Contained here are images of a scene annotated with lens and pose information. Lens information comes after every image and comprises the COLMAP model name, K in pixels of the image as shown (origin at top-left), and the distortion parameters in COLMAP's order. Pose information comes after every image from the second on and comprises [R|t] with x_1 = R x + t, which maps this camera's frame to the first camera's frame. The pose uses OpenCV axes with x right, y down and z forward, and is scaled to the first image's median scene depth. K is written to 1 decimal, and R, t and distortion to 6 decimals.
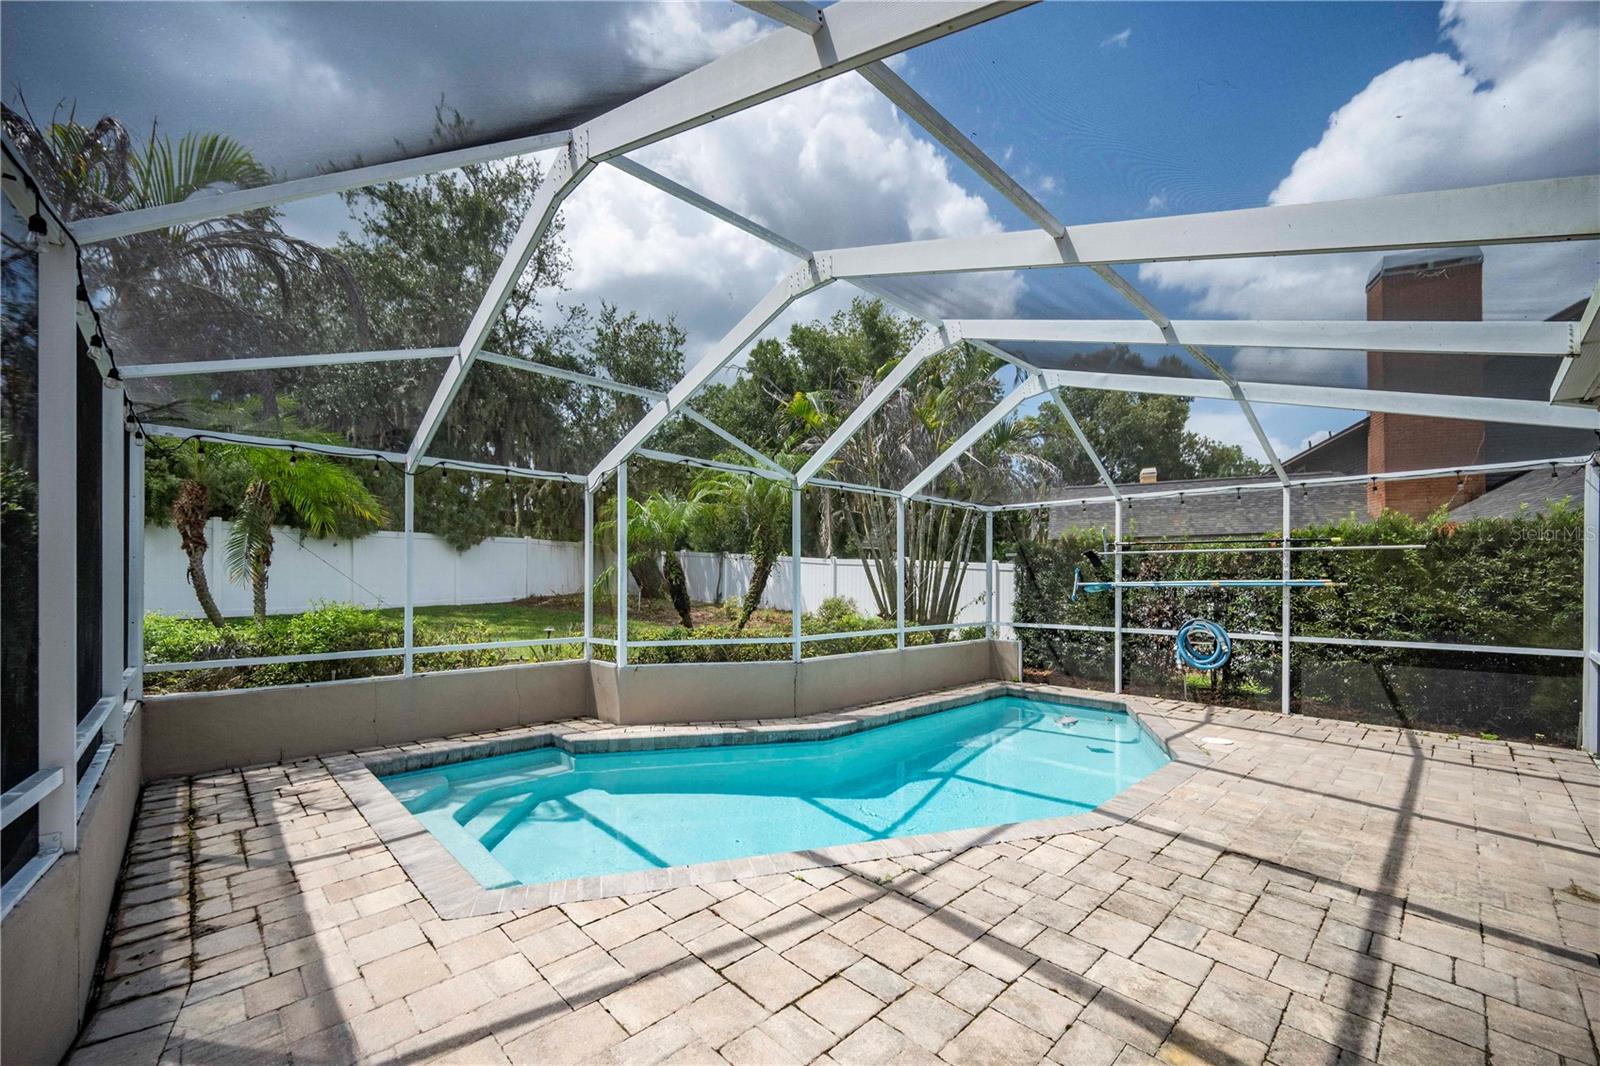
lens RADIAL K [[628.6, 0, 829.4], [0, 628.6, 579.5], [0, 0, 1]] dist [-0.001391, -0.000229]
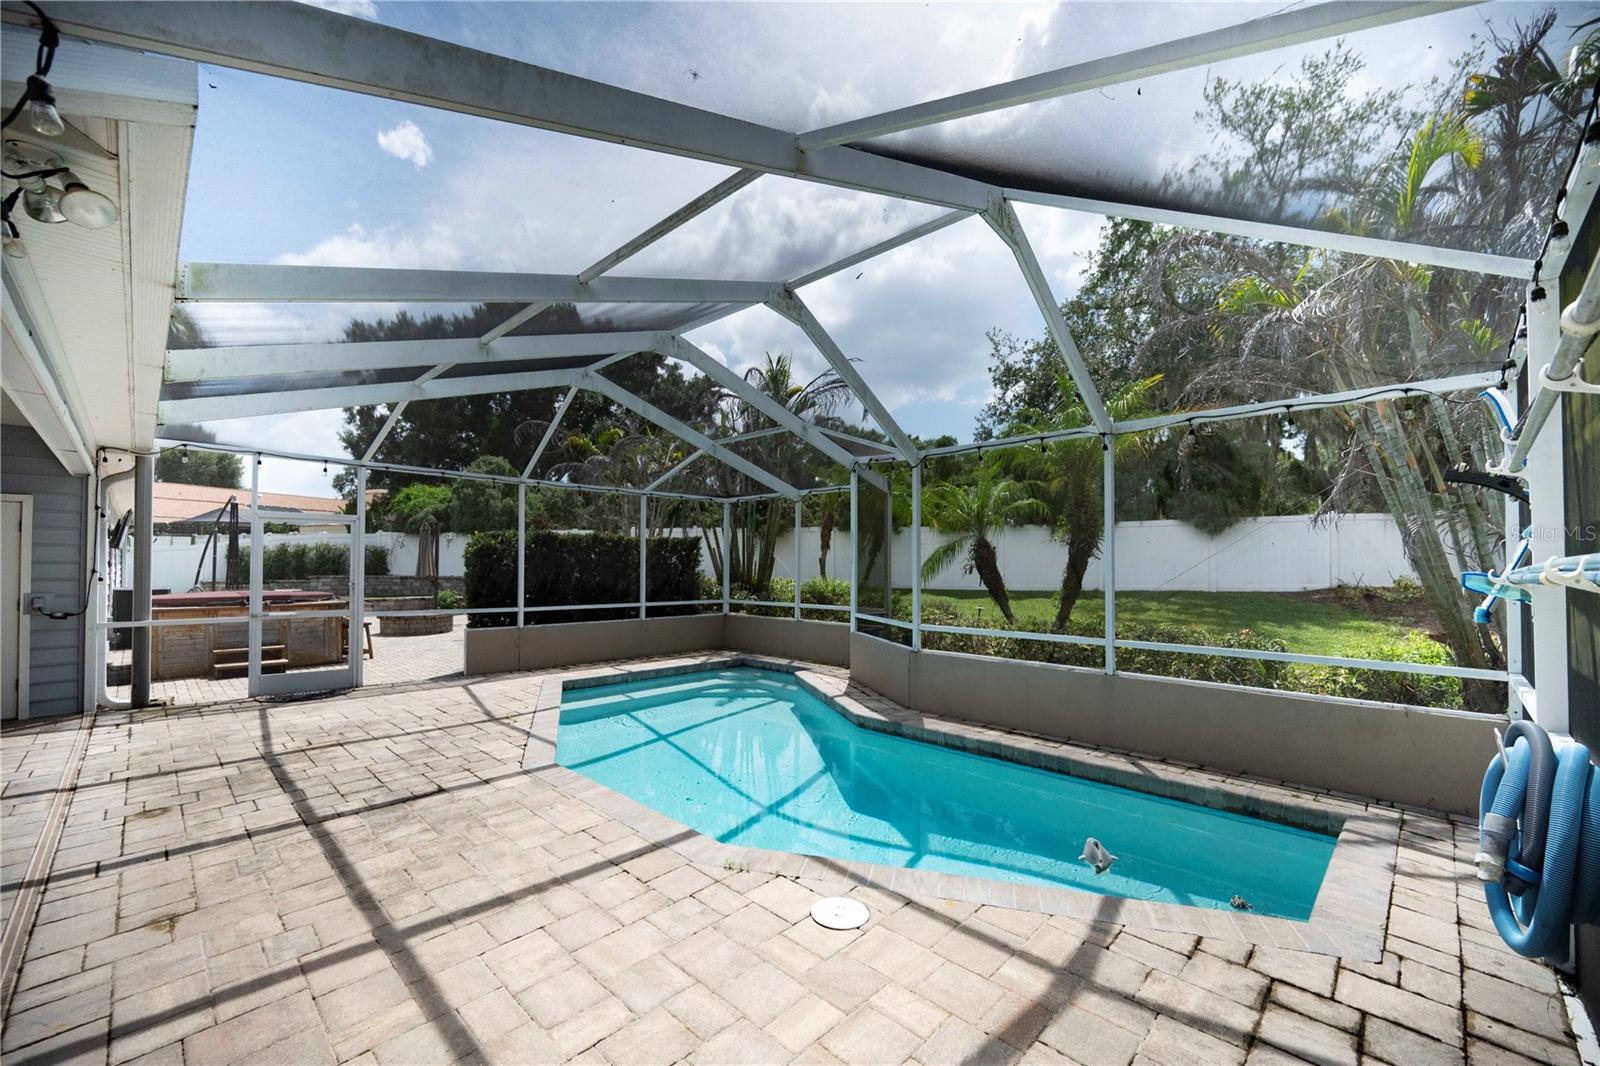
lens RADIAL K [[641.8, 0, 800.0], [0, 641.8, 533.0], [0, 0, 1]] dist [0.021585, -0.000127]
pose [[-0.003109, -0.080844, -0.996722, 2.050502], [-0.003383, 0.996722, -0.080833, 0.051284], [0.999989, 0.003121, -0.003372, 1.822882]]
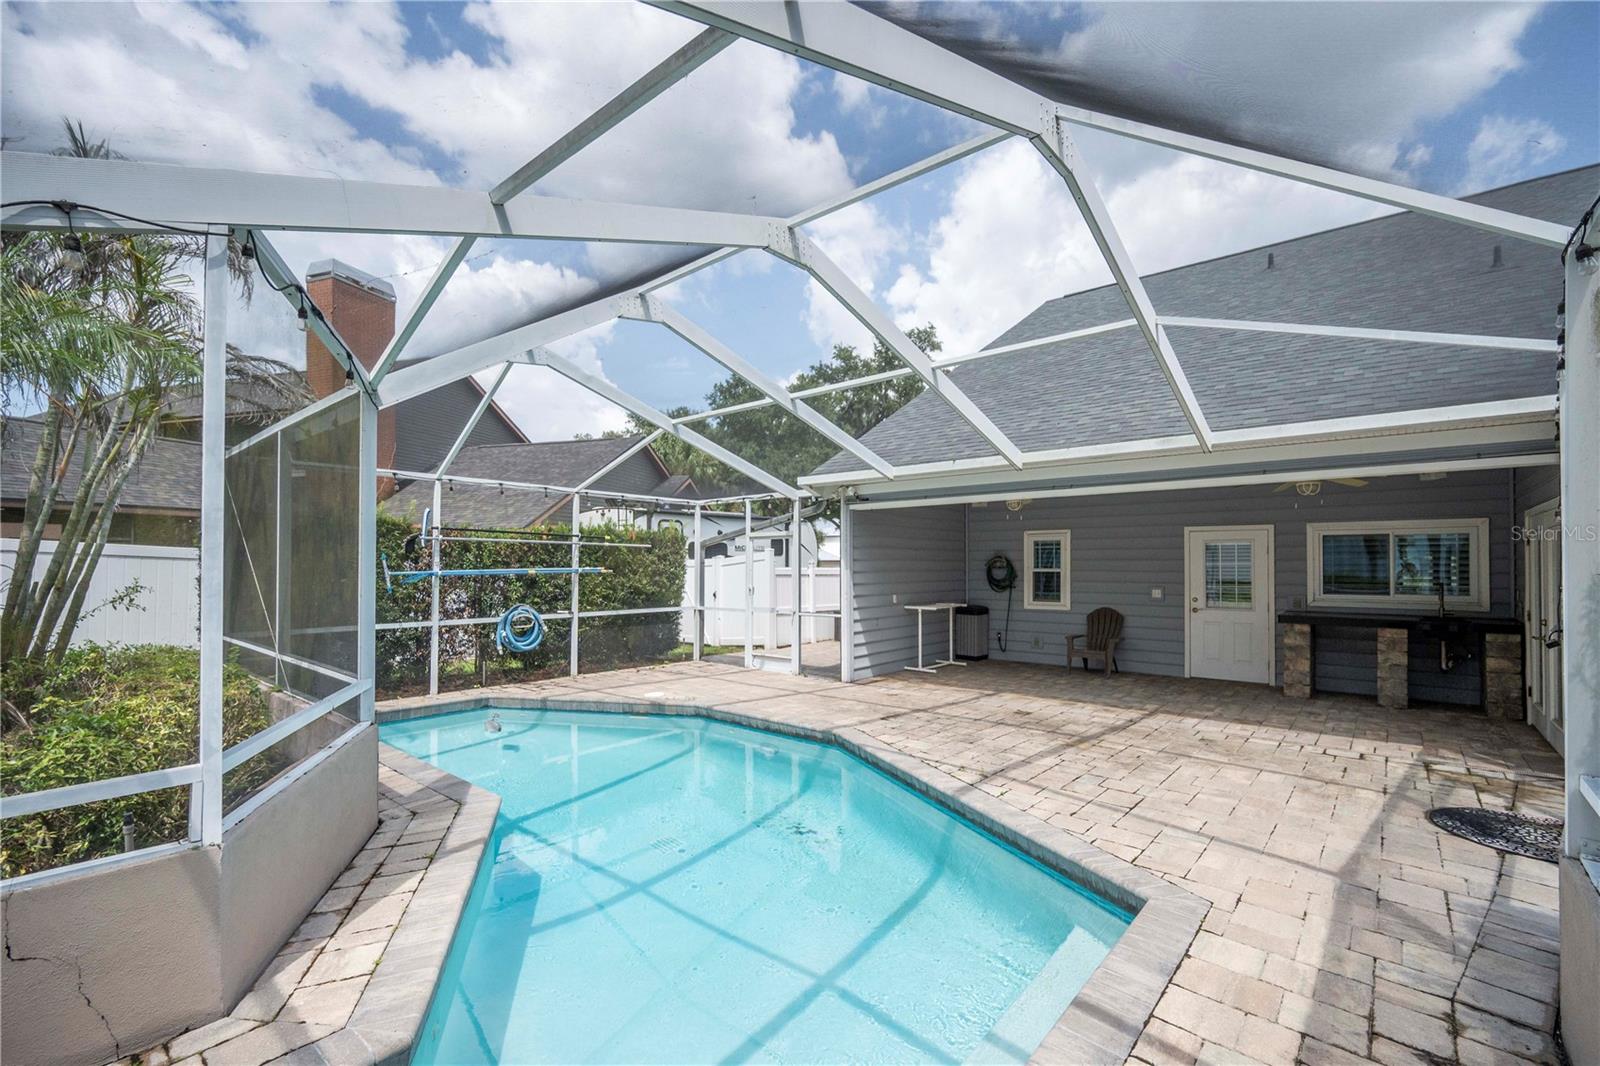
lens RADIAL K [[628.6, 0, 829.4], [0, 628.6, 579.5], [0, 0, 1]] dist [-0.001391, -0.000229]
pose [[-0.028203, -0.021657, 0.999368, -1.282877], [-0.003971, 0.999760, 0.021553, -0.011712], [-0.999594, -0.003361, -0.028282, 1.313815]]
